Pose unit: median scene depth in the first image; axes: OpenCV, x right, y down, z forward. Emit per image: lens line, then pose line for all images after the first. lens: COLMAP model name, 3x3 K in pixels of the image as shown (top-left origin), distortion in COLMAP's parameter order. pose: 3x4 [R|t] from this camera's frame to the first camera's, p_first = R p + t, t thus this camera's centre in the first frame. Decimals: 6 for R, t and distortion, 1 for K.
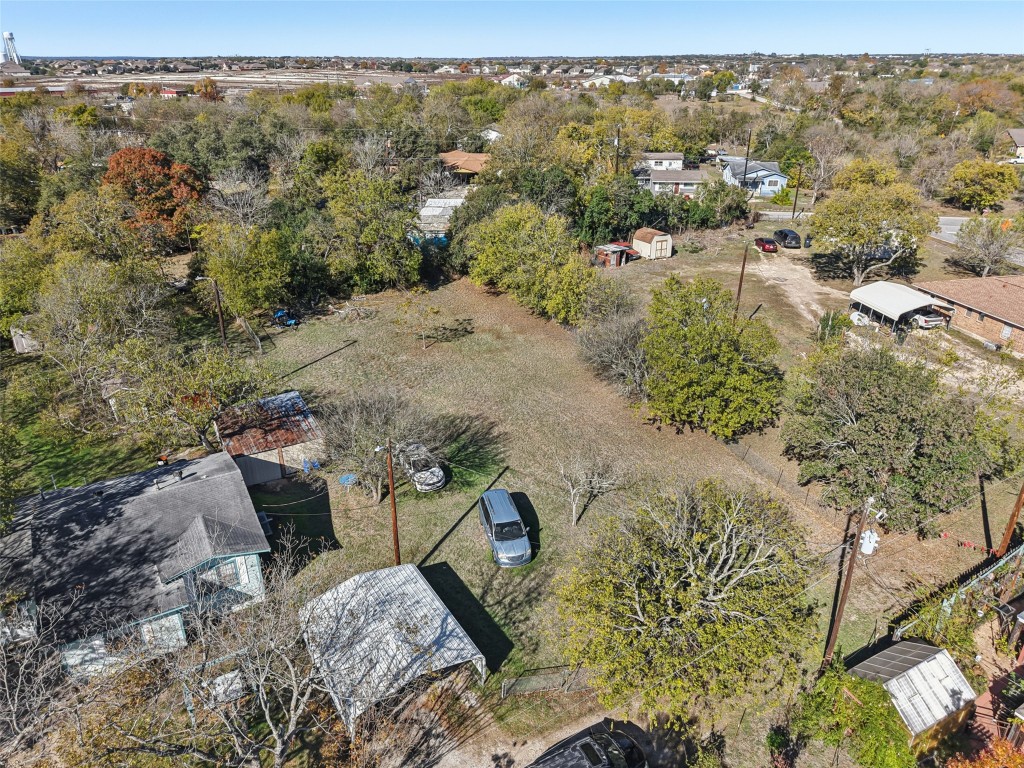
lens RADIAL K [[705.9, 0, 512.8], [0, 705.9, 387.7], [0, 0, 1]] dist [0.015510, -0.005988]
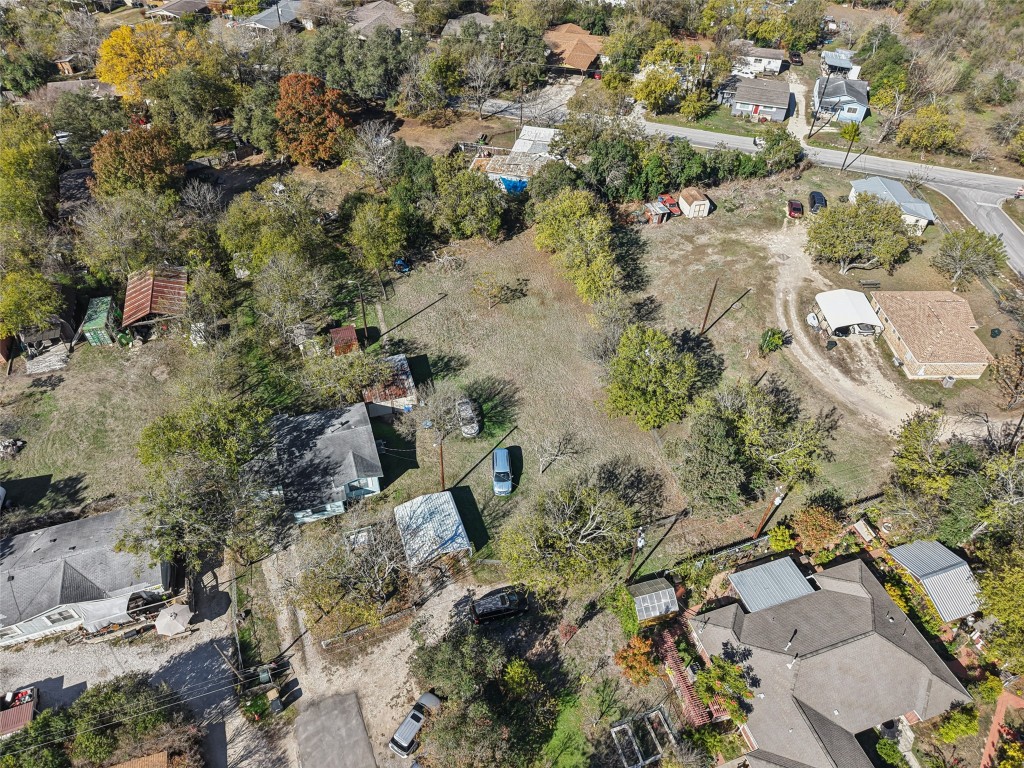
lens RADIAL K [[689.3, 0, 512.0], [0, 689.3, 384.0], [0, 0, 1]] dist [0.089437, -0.129257]
pose [[0.978973, 0.156817, -0.130459, 0.194626], [-0.105573, 0.936728, 0.333758, -0.572799], [0.174544, -0.312968, 0.933588, -0.580693]]
